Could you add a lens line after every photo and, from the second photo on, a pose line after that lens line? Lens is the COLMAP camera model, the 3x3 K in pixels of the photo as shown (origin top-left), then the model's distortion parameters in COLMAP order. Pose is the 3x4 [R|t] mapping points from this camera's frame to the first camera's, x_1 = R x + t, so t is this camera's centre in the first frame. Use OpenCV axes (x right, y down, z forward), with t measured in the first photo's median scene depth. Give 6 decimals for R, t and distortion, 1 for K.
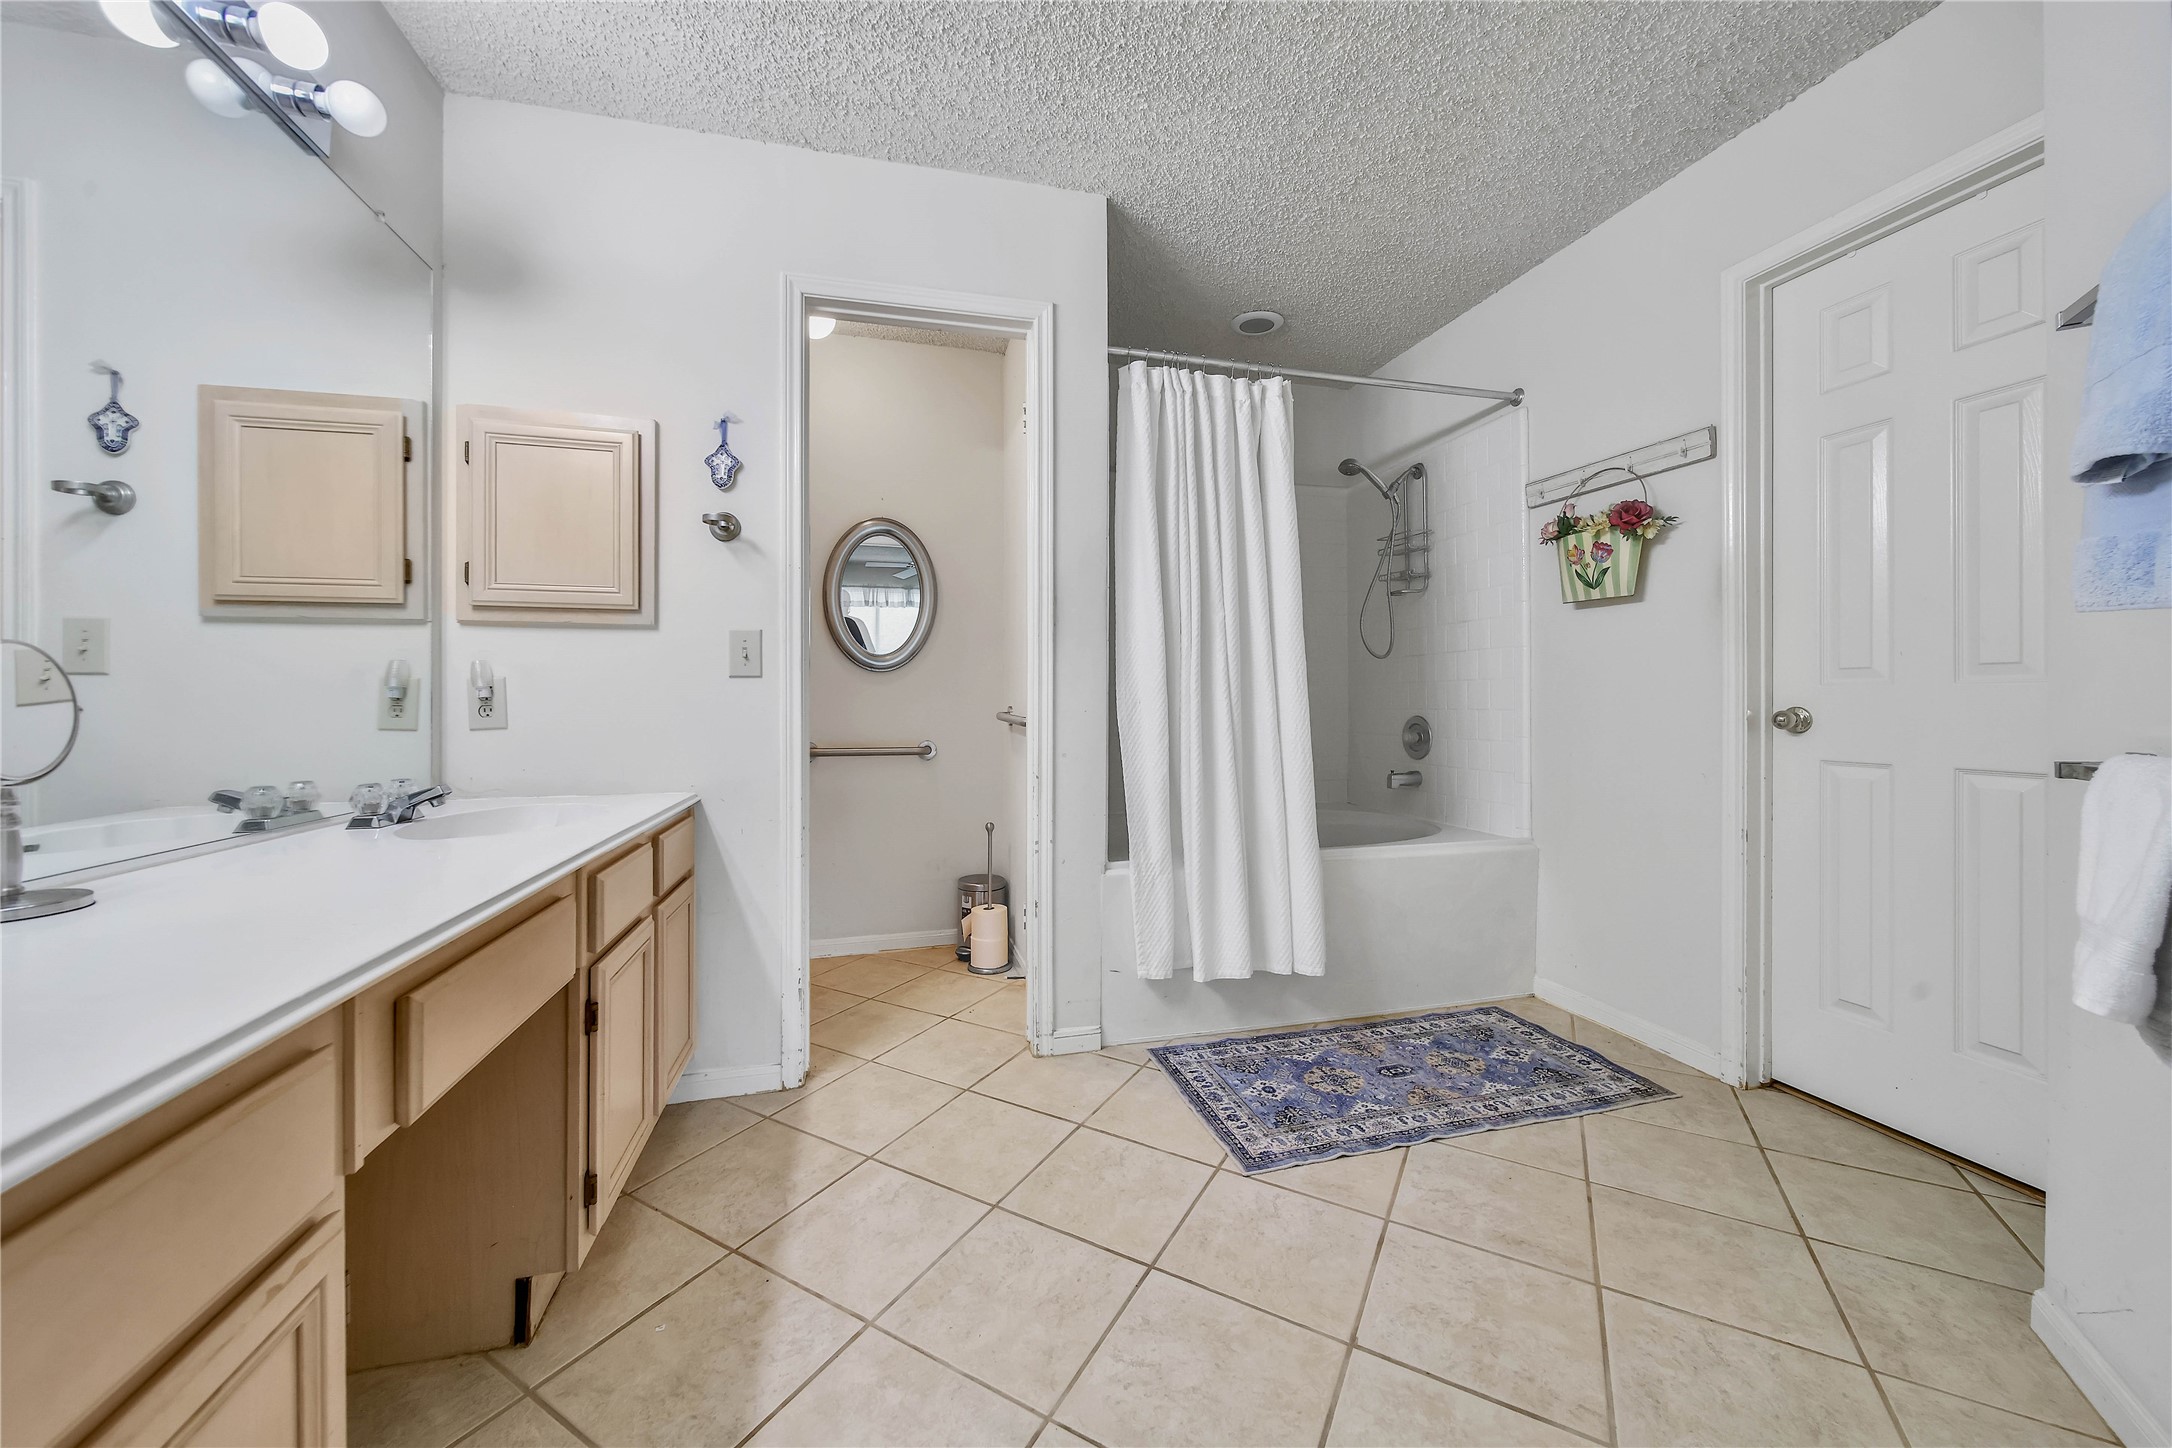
lens RADIAL K [[780.6, 0, 1086.0], [0, 780.6, 724.0], [0, 0, 1]] dist [0.000079, -0.000068]
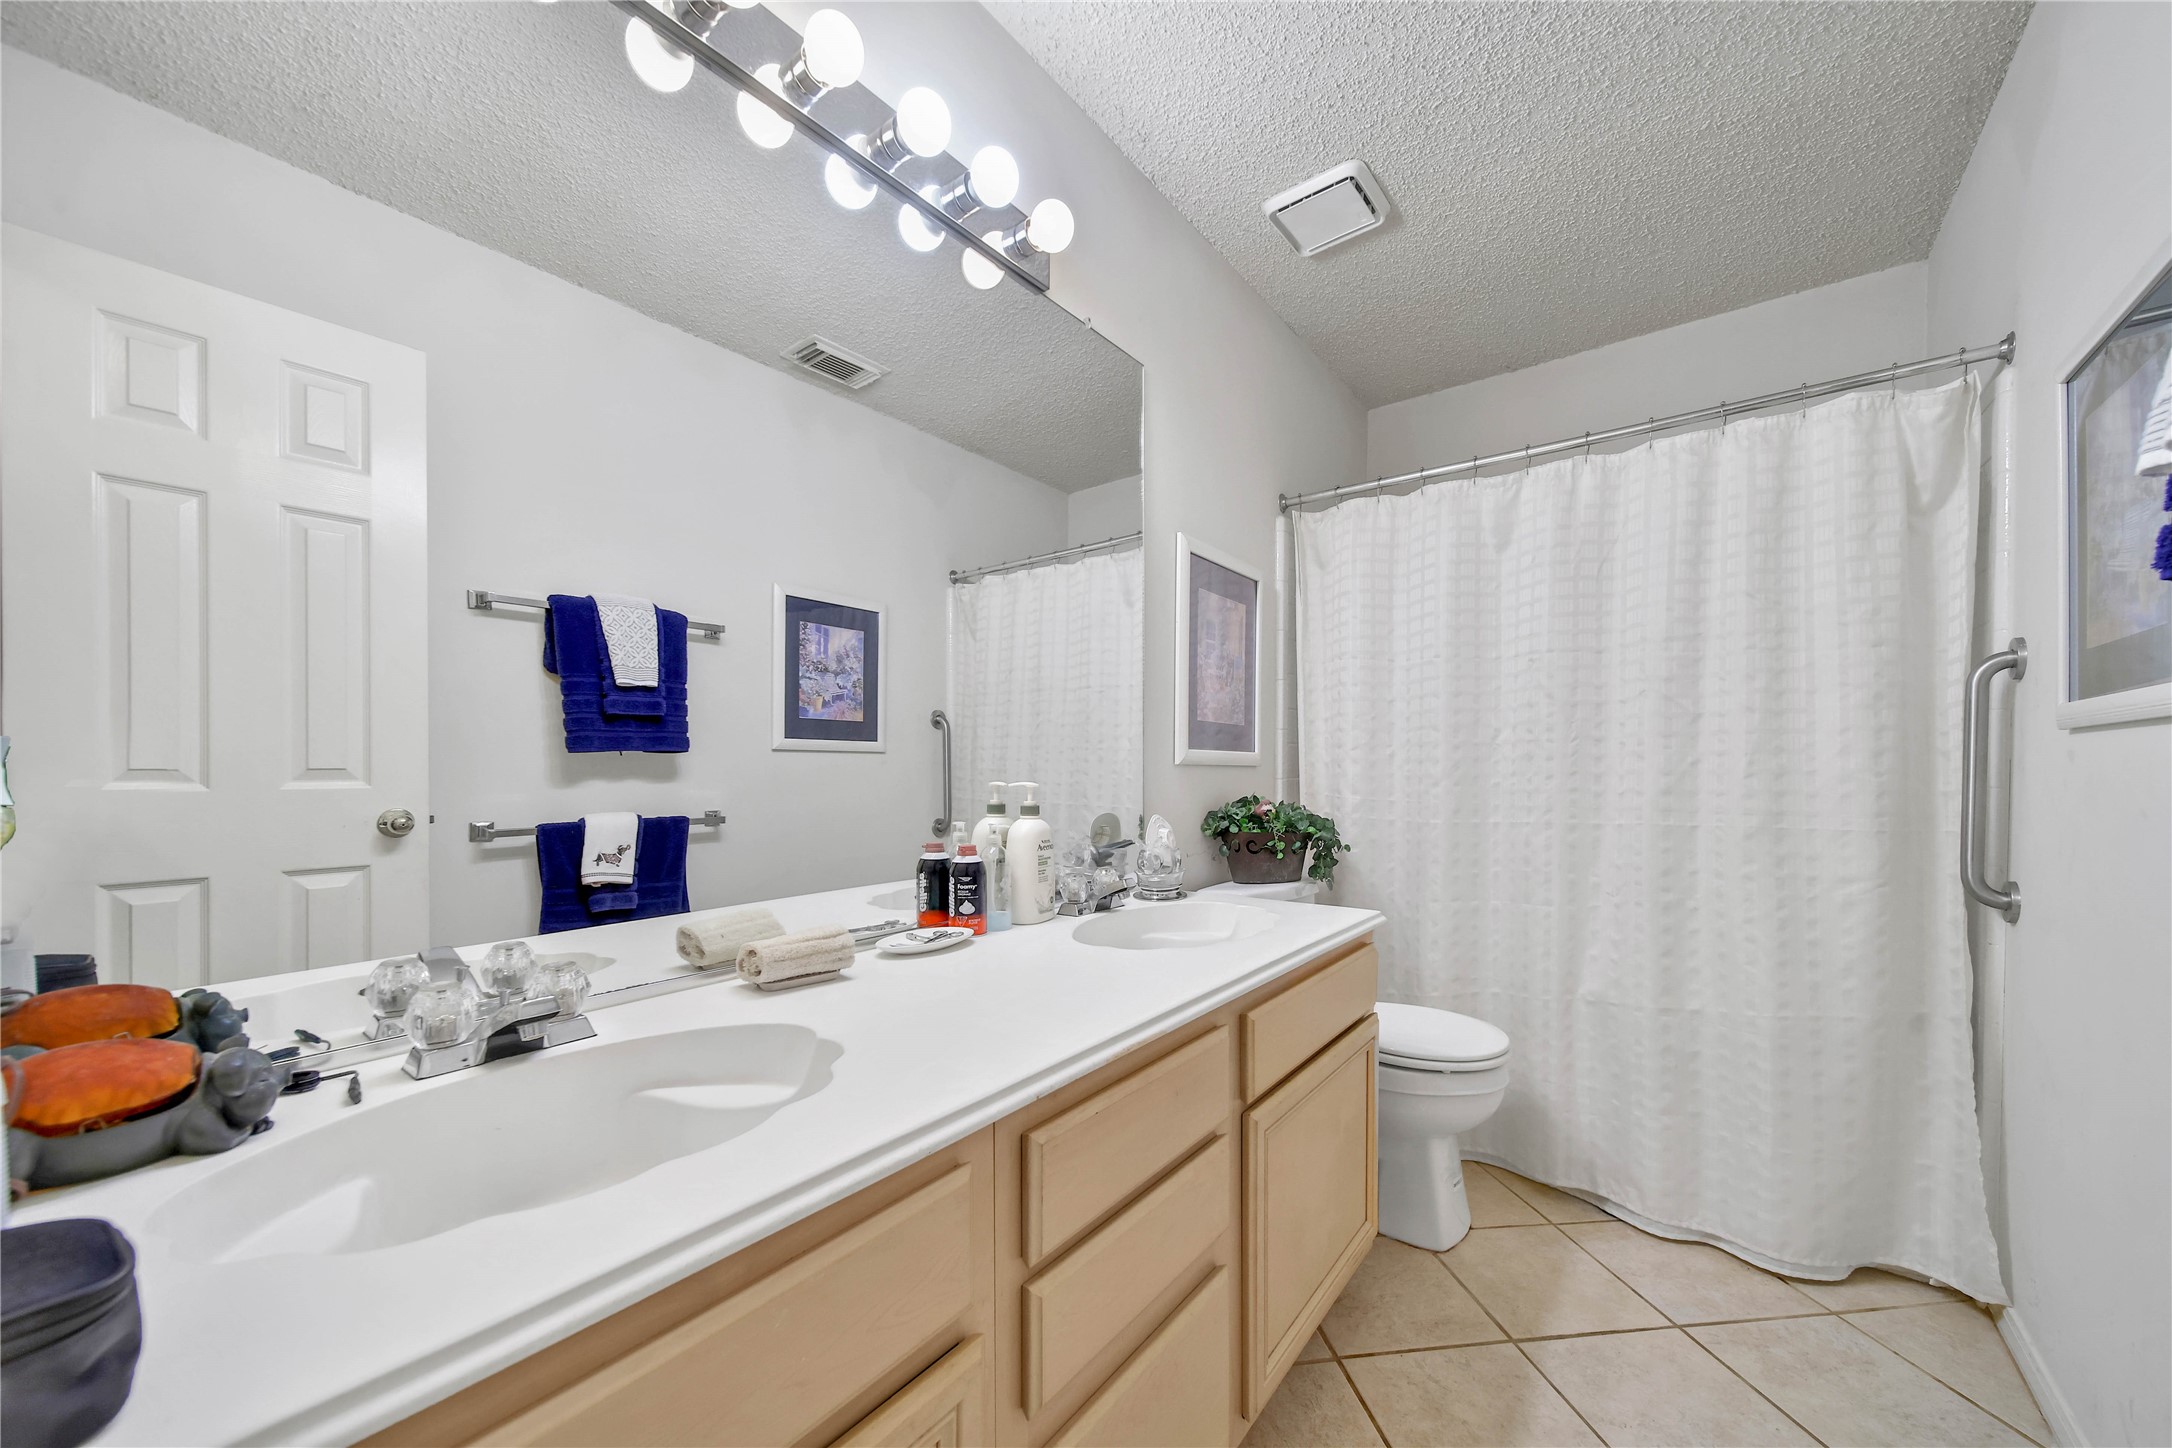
lens RADIAL K [[808.1, 0, 1086.8], [0, 808.1, 810.1], [0, 0, 1]] dist [-0.000483, -0.000035]
pose [[0.629534, 0.006720, -0.776944, -0.092836], [-0.004520, 0.999977, 0.004987, -0.030030], [0.776960, 0.000373, 0.629550, 0.433077]]
